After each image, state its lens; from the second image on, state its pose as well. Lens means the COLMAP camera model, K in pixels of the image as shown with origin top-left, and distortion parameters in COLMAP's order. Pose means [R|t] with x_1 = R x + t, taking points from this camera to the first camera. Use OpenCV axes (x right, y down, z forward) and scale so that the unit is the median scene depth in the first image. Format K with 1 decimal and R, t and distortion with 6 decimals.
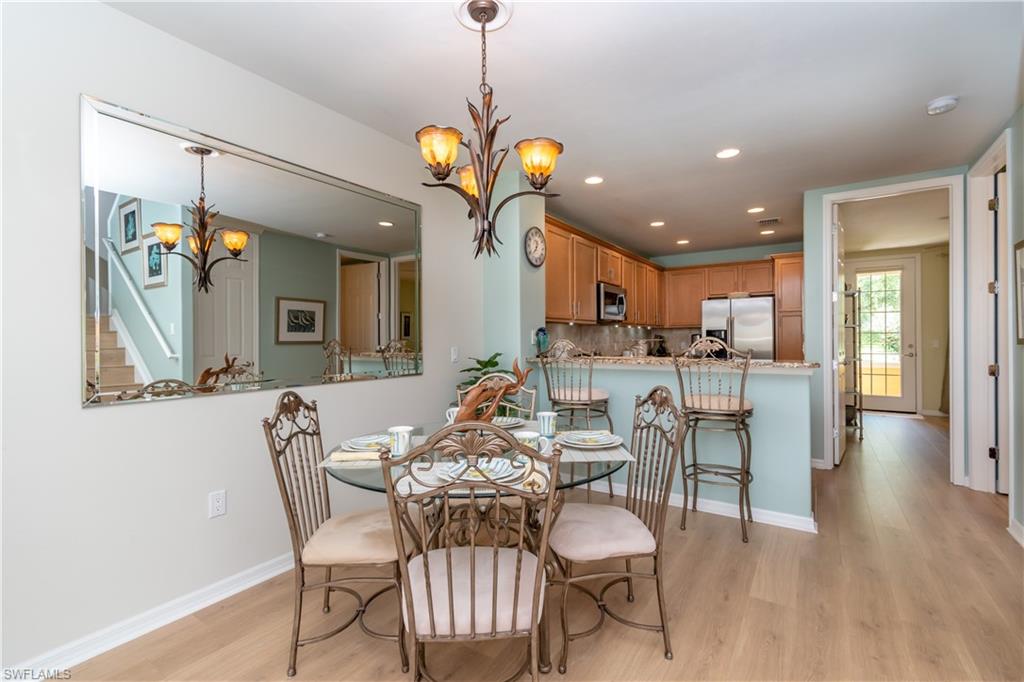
lens RADIAL K [[465.2, 0, 512.3], [0, 465.2, 335.5], [0, 0, 1]] dist [-0.005193, -0.001788]
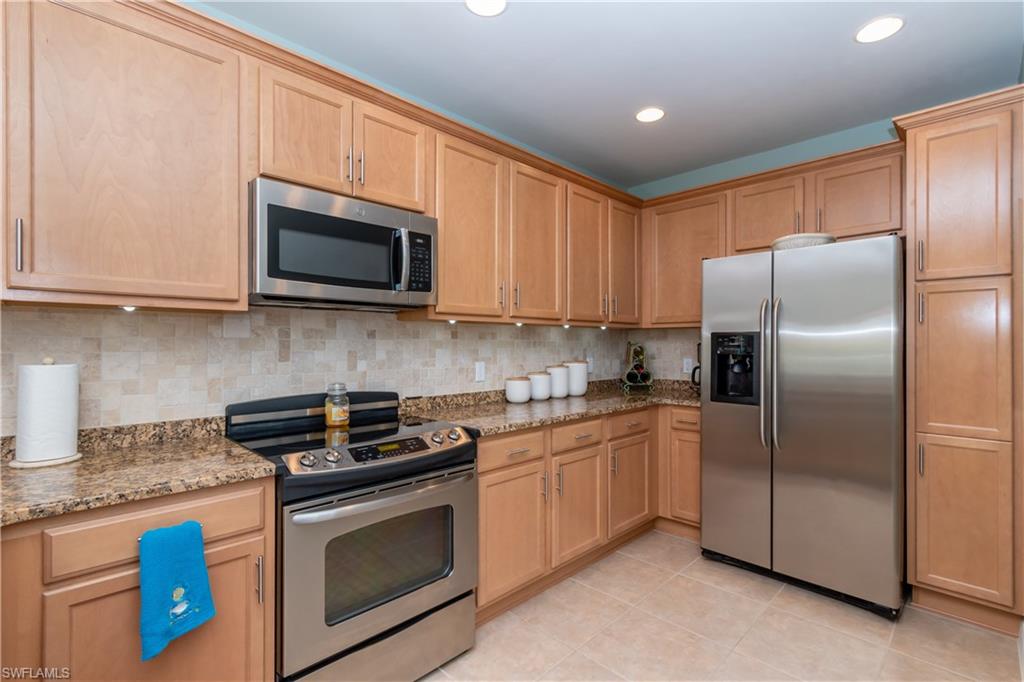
lens RADIAL K [[465.2, 0, 512.7], [0, 465.2, 343.7], [0, 0, 1]] dist [-0.005193, -0.001788]
pose [[0.978131, 0.001926, -0.207979, 0.418747], [-0.001281, 0.999994, 0.003238, -0.003587], [0.207984, -0.002901, 0.978128, 0.717706]]
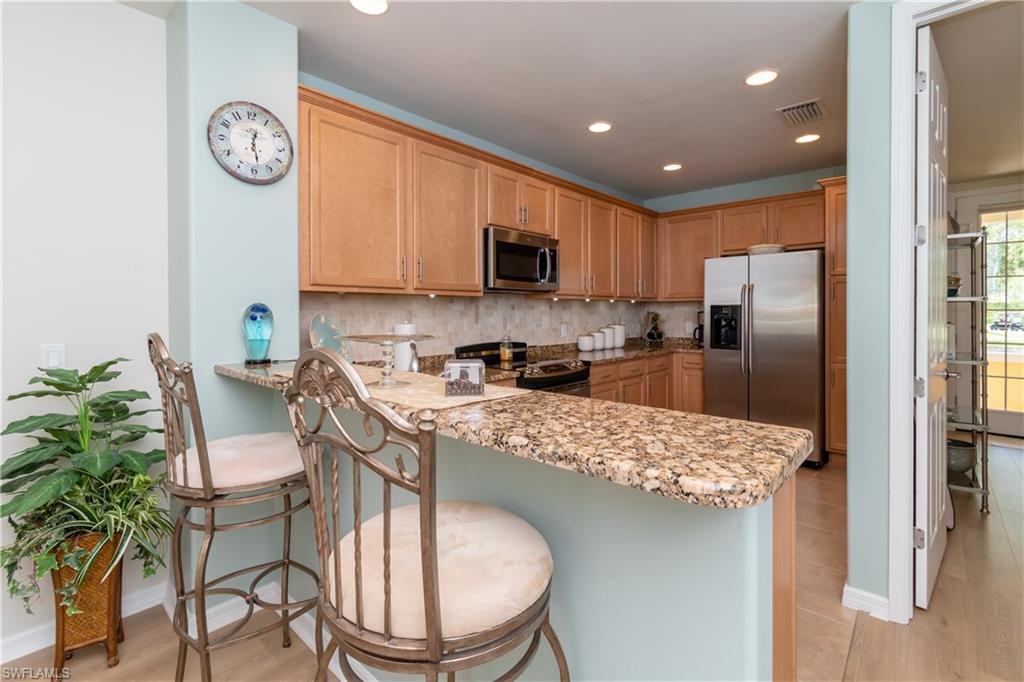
lens RADIAL K [[465.2, 0, 511.5], [0, 465.2, 315.9], [0, 0, 1]] dist [-0.005193, -0.001788]
pose [[0.988085, -0.000480, -0.153906, 0.309340], [0.002277, 0.999931, 0.011506, -0.005912], [0.153890, -0.011719, 0.988018, 0.412387]]
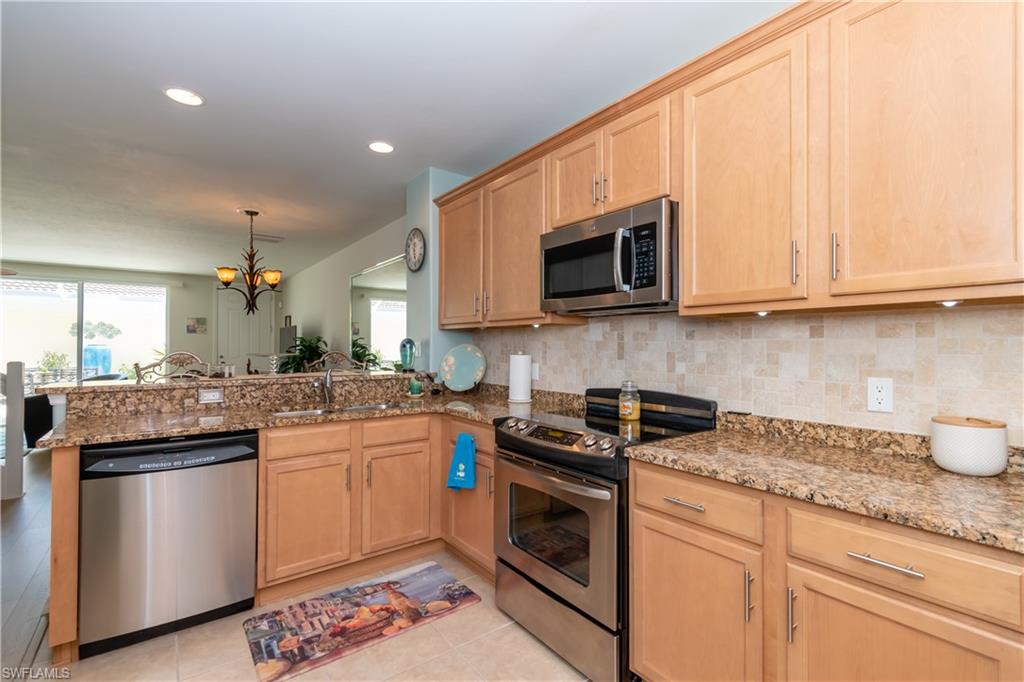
lens RADIAL K [[465.2, 0, 505.4], [0, 465.2, 346.2], [0, 0, 1]] dist [-0.005193, -0.001788]
pose [[-0.351752, 0.009347, -0.936047, 0.628708], [0.008584, 0.999940, 0.006760, -0.004835], [0.936054, -0.005657, -0.351811, 1.099914]]
